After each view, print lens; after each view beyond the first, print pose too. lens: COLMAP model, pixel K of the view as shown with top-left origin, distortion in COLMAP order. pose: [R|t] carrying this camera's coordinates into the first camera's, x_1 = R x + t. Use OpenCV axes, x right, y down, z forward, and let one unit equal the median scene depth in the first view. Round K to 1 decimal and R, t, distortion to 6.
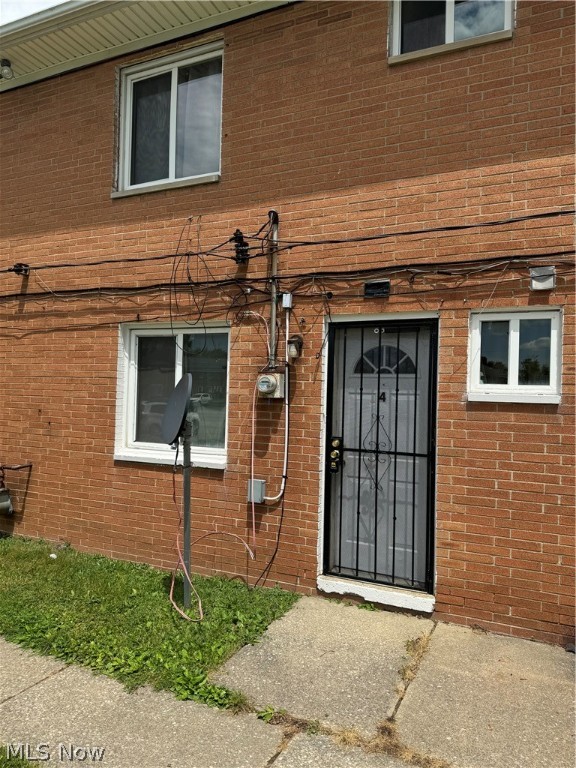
lens RADIAL K [[543.0, 0, 289.3], [0, 543.0, 384.9], [0, 0, 1]] dist [0.026079, -0.013518]
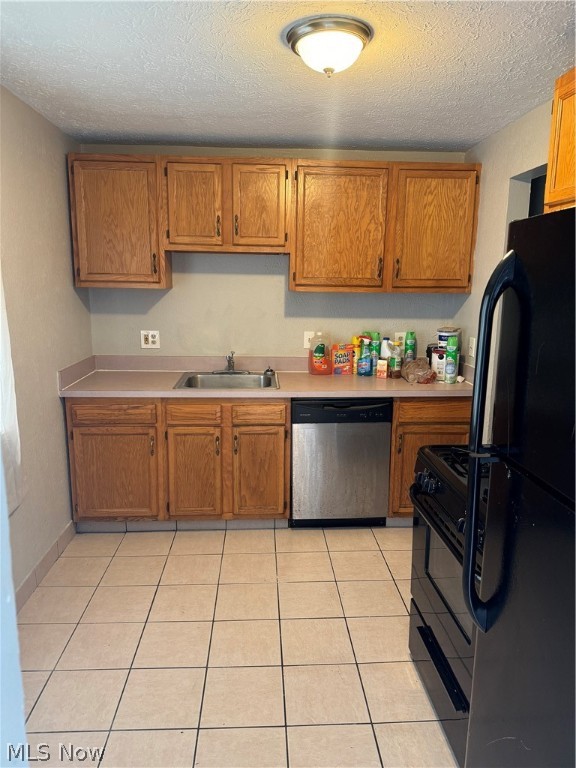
lens RADIAL K [[543.0, 0, 287.7], [0, 543.0, 383.3], [0, 0, 1]] dist [0.026079, -0.013518]
pose [[0.876258, -0.101905, 0.470943, -1.031327], [-0.003779, 0.975897, 0.218201, -0.841058], [-0.481828, -0.192980, 0.854752, -4.552783]]
